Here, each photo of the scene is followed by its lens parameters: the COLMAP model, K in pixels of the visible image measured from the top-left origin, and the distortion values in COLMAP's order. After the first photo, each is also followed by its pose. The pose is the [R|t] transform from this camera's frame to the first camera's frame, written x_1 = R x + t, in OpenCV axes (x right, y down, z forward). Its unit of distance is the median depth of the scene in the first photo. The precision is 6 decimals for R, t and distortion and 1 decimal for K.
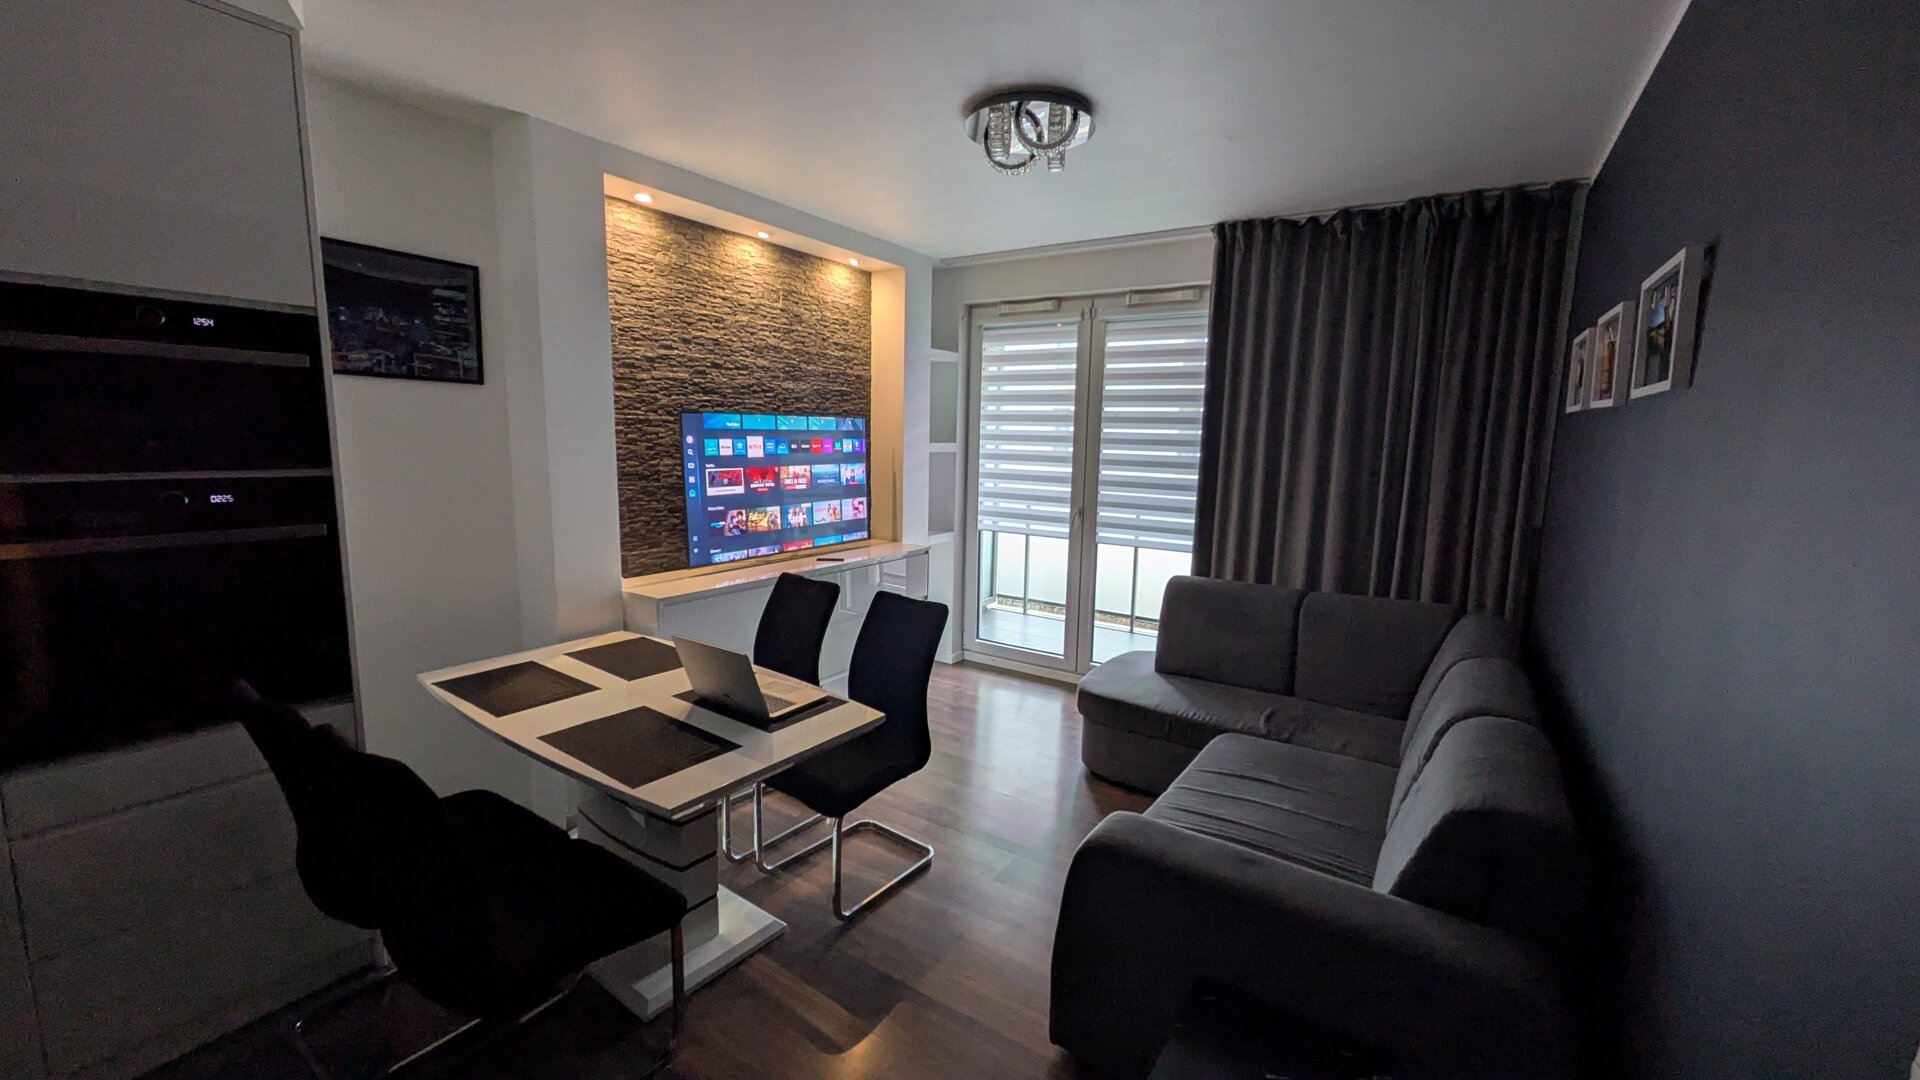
lens RADIAL K [[749.8, 0, 963.7], [0, 749.8, 540.8], [0, 0, 1]] dist [0.003083, 0.000072]
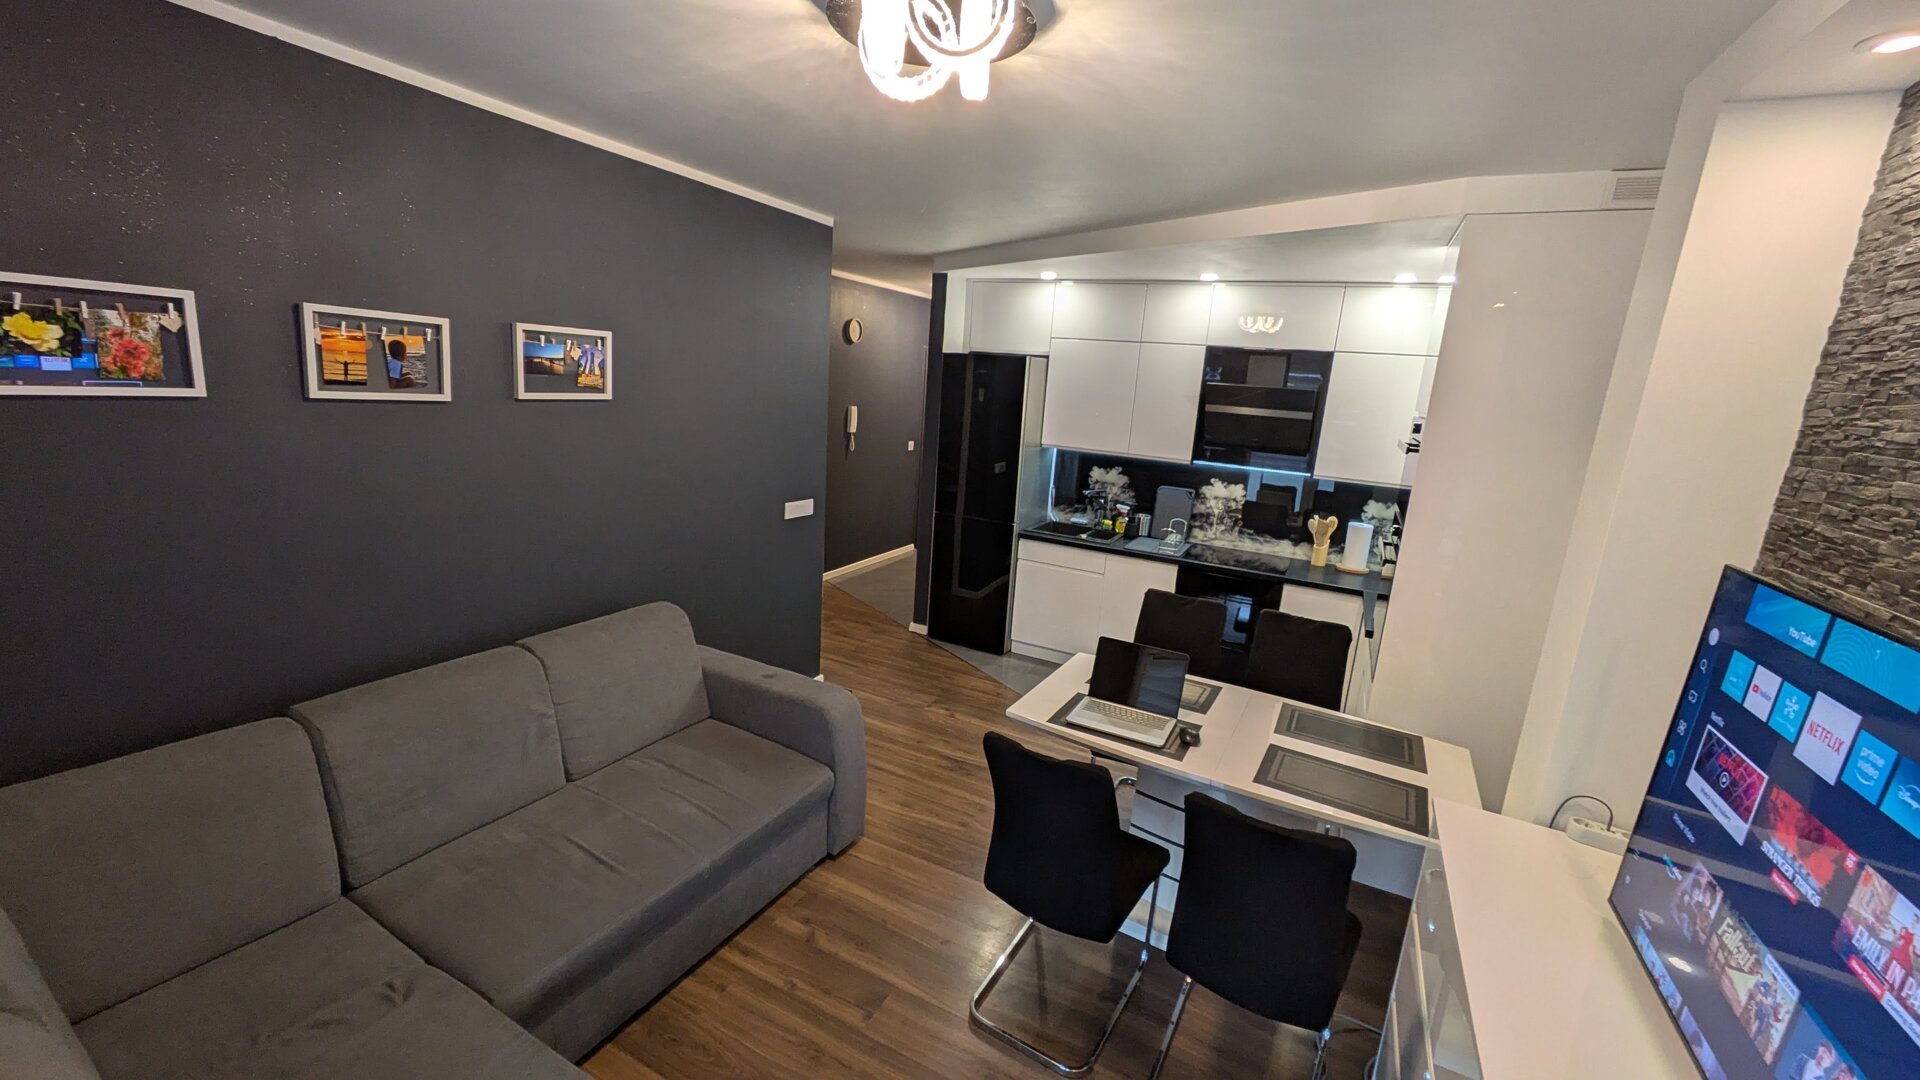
lens RADIAL K [[749.8, 0, 963.7], [0, 749.8, 540.8], [0, 0, 1]] dist [0.003083, 0.000072]
pose [[-0.988652, -0.060235, -0.137620, 0.113303], [-0.105522, 0.930488, 0.350796, -0.359403], [0.106923, 0.361337, -0.926284, 1.679584]]
